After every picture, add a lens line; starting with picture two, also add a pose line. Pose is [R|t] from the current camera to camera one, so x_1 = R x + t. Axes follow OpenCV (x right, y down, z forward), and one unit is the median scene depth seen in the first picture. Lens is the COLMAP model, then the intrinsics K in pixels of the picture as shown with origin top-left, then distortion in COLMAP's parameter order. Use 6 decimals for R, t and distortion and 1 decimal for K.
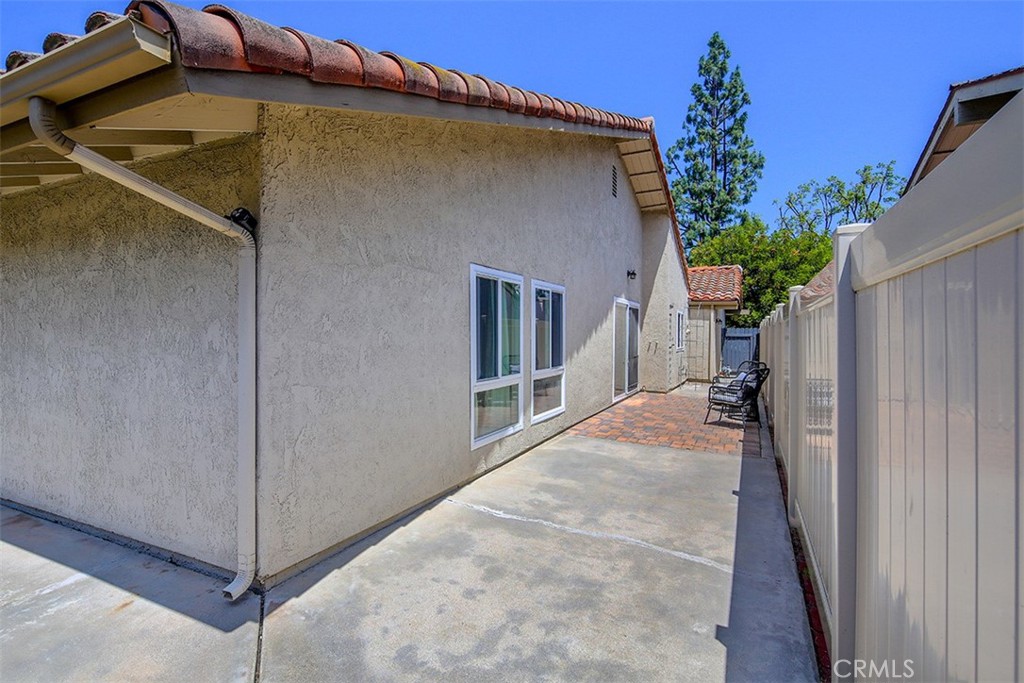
lens RADIAL K [[499.2, 0, 509.4], [0, 499.2, 339.8], [0, 0, 1]] dist [-0.001408, -0.000779]
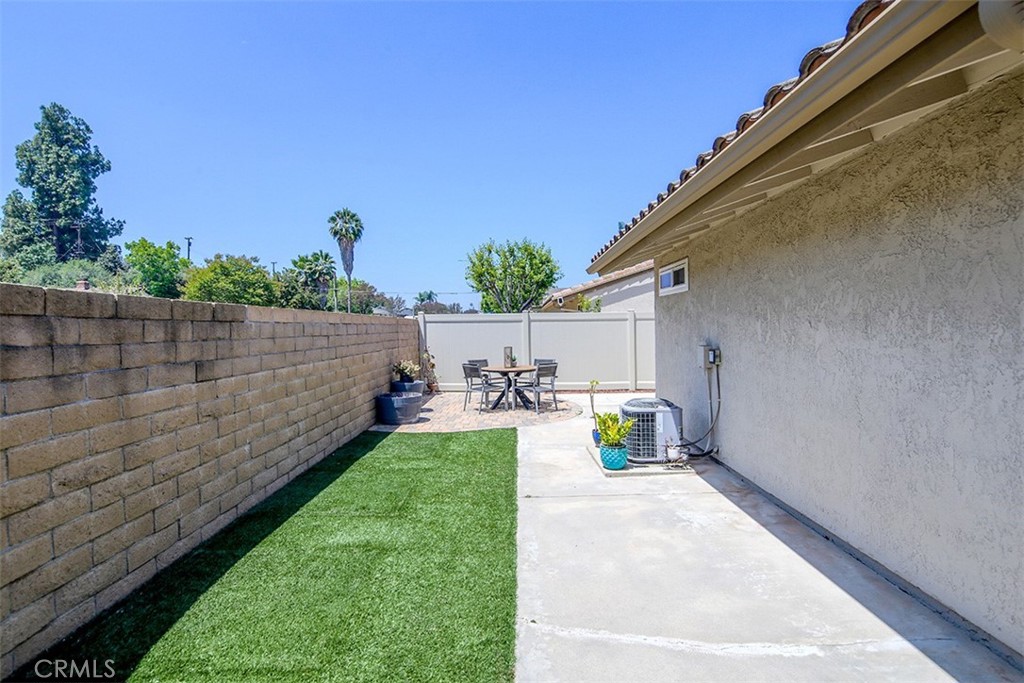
lens RADIAL K [[503.6, 0, 513.2], [0, 503.6, 330.6], [0, 0, 1]] dist [0.000711, -0.000851]
pose [[0.425829, -0.008918, -0.904760, -0.346199], [0.003969, 0.999960, -0.007988, -0.011782], [0.904795, -0.000190, 0.425848, 0.091644]]
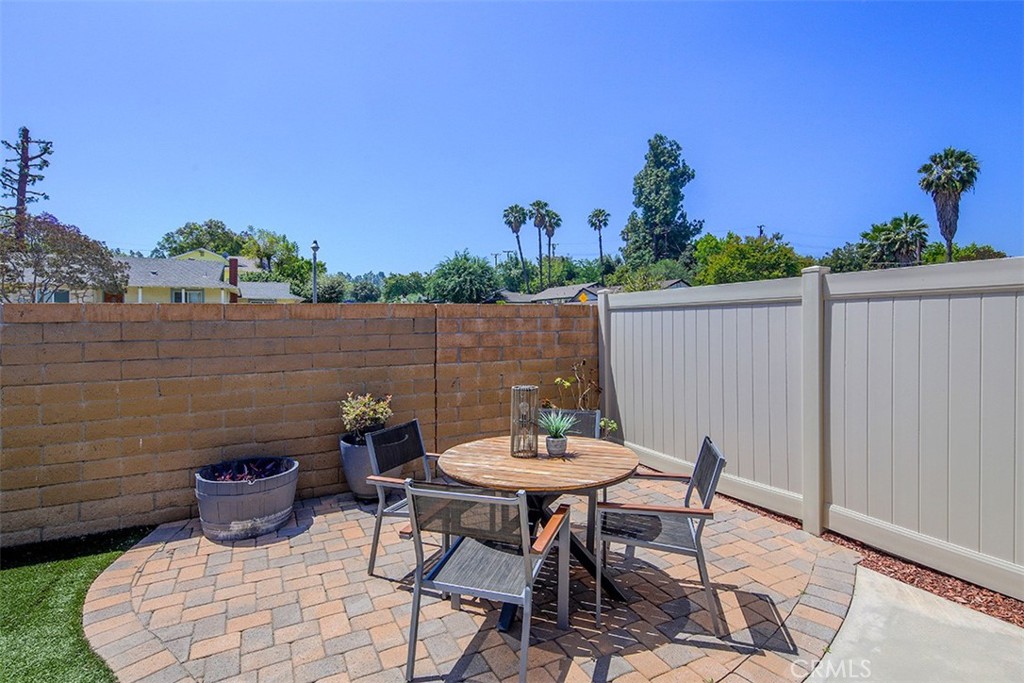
lens RADIAL K [[503.3, 0, 498.1], [0, 503.3, 333.8], [0, 0, 1]] dist [0.001249, -0.001461]
pose [[-0.617263, 0.016954, -0.786574, -2.133364], [-0.000029, 0.999767, 0.021573, -0.054860], [0.786756, 0.013339, -0.617119, 1.657951]]
